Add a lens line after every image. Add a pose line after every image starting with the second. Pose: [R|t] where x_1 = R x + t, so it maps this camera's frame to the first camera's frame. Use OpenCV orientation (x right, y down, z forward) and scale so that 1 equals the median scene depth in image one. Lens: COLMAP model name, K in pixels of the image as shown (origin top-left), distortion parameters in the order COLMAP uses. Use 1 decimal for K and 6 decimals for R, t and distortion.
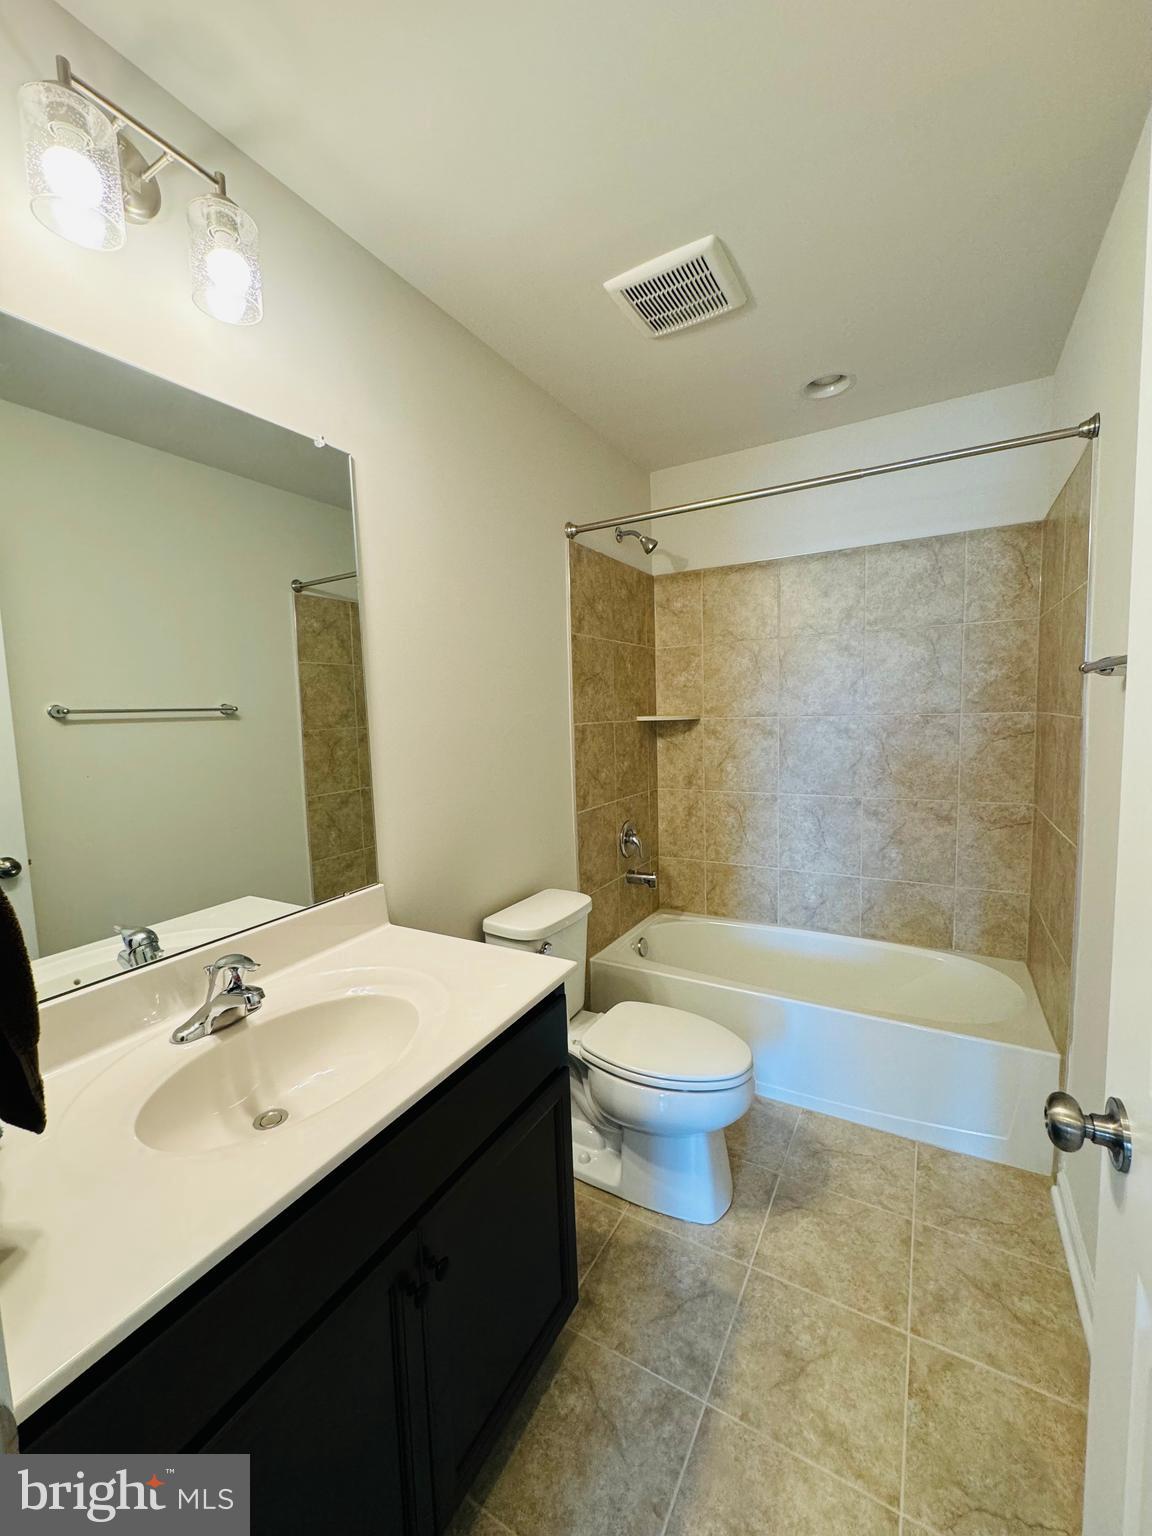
lens RADIAL K [[615.6, 0, 552.0], [0, 615.6, 764.6], [0, 0, 1]] dist [-0.001419, 0.000187]
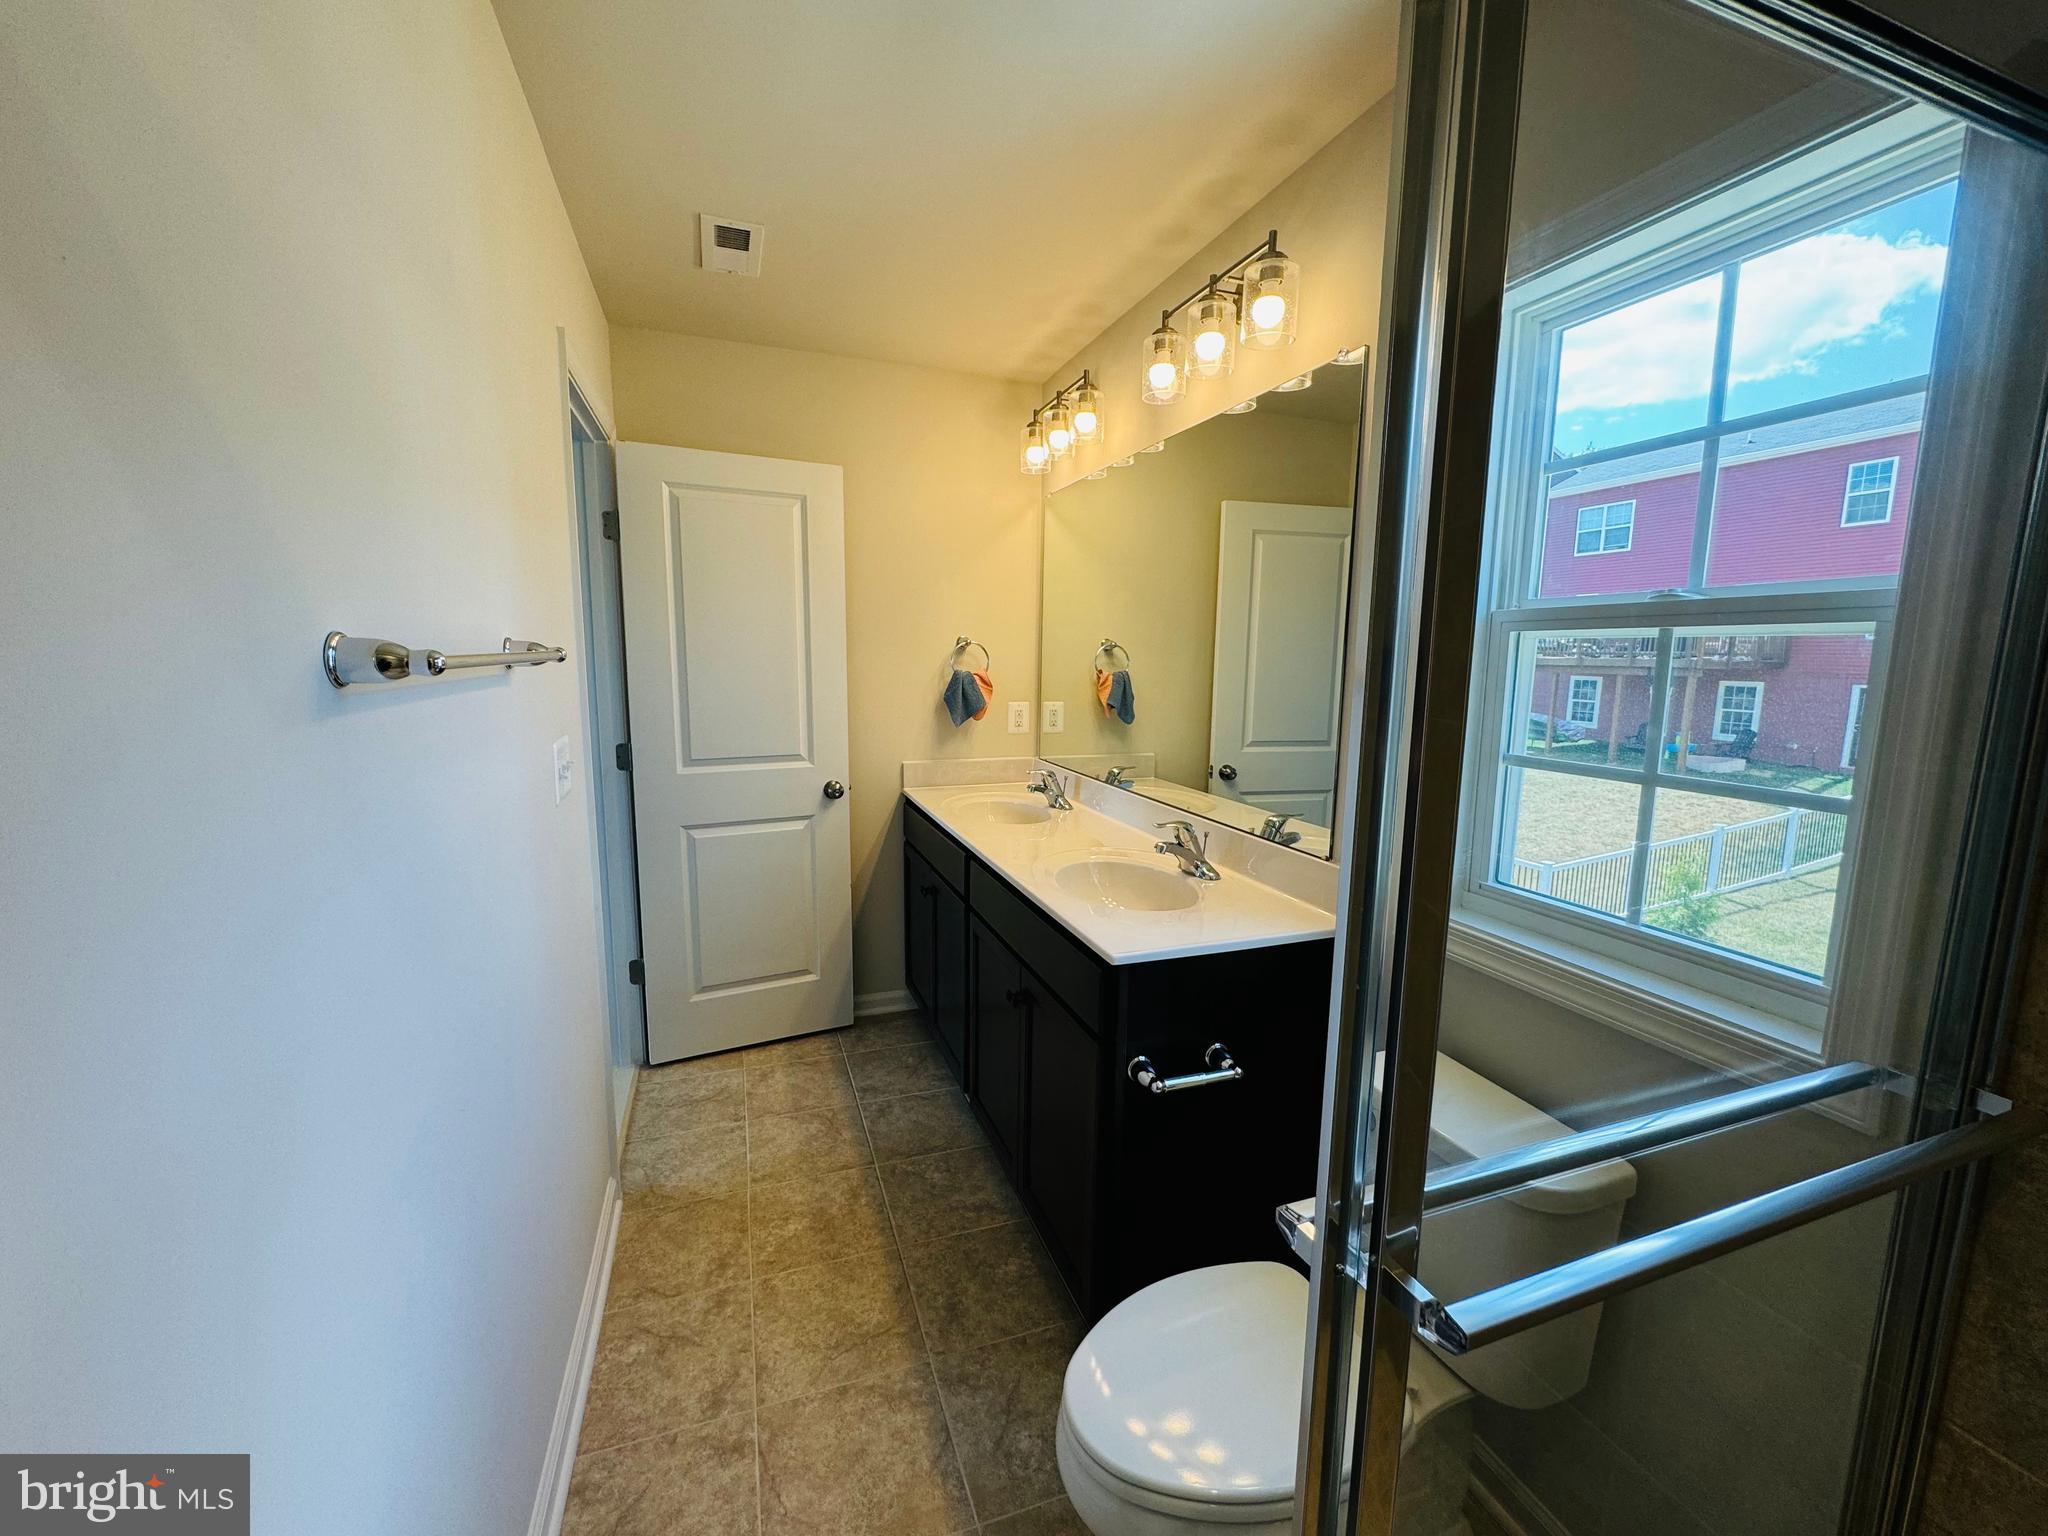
lens RADIAL K [[820.8, 0, 1016.5], [0, 820.8, 769.8], [0, 0, 1]] dist [-0.001419, 0.000187]
pose [[-0.626861, 0.134903, -0.767363, 0.917799], [-0.059627, 0.973701, 0.219887, -0.201656], [0.776846, 0.183595, -0.602331, 1.490858]]
